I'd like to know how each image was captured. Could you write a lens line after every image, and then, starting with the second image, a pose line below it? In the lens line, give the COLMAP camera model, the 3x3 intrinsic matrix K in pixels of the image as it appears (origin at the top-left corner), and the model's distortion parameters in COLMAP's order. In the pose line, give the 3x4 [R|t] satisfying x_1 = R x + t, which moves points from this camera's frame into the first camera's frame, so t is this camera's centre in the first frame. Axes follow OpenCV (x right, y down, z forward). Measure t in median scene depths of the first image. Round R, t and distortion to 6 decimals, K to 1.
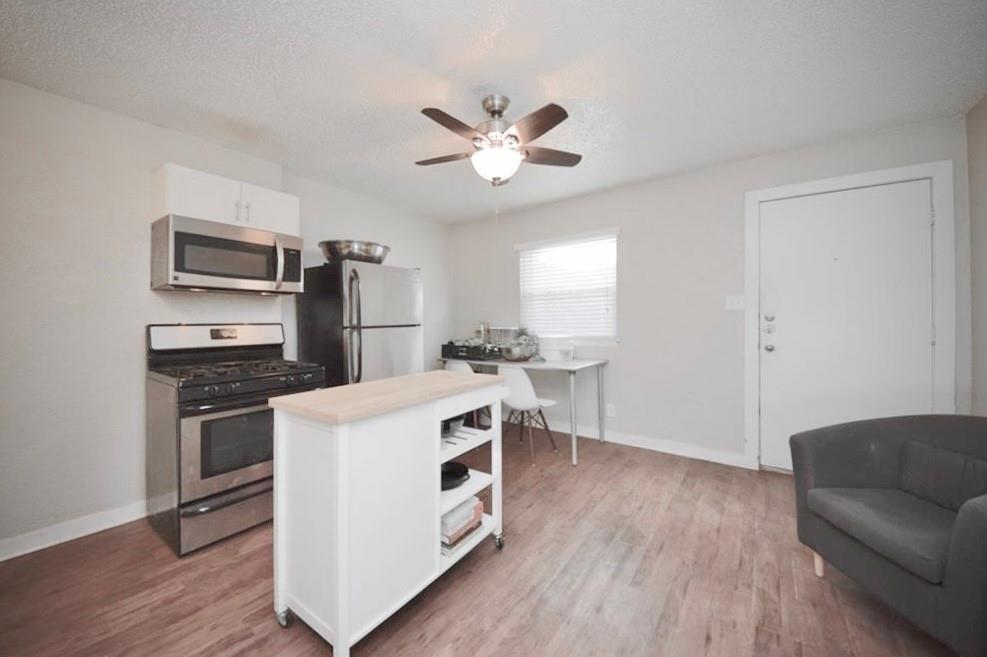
lens RADIAL K [[369.0, 0, 489.5], [0, 369.0, 323.4], [0, 0, 1]] dist [0.080878, -0.037136]
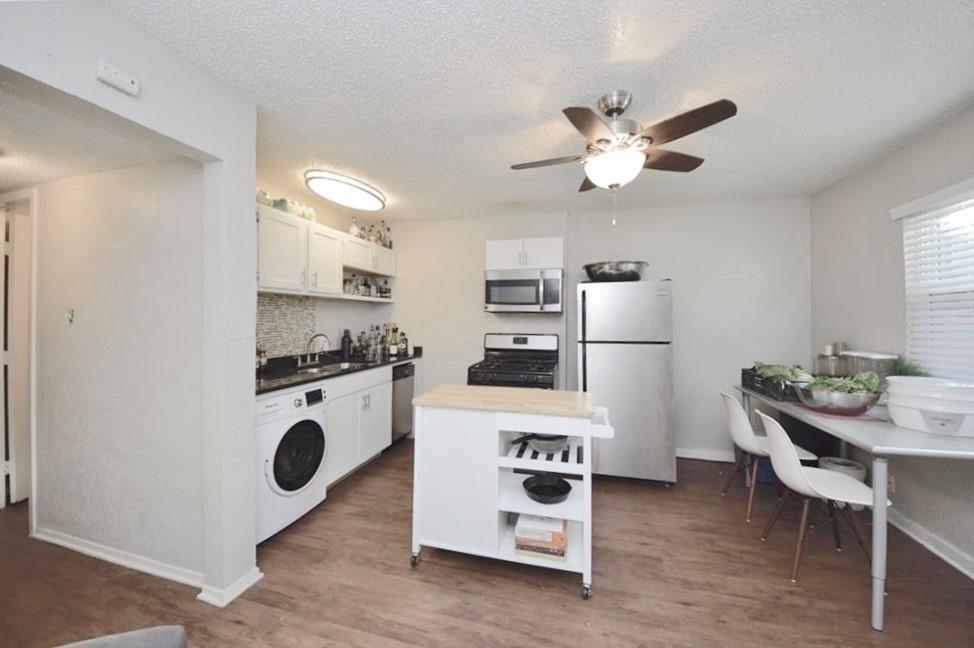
lens RADIAL K [[364.1, 0, 483.1], [0, 364.1, 319.0], [0, 0, 1]] dist [0.080878, -0.037136]
pose [[0.359760, 0.006274, -0.933024, 0.597774], [-0.014382, 0.999896, 0.001178, -0.058107], [0.932934, 0.012995, 0.359813, 0.331477]]
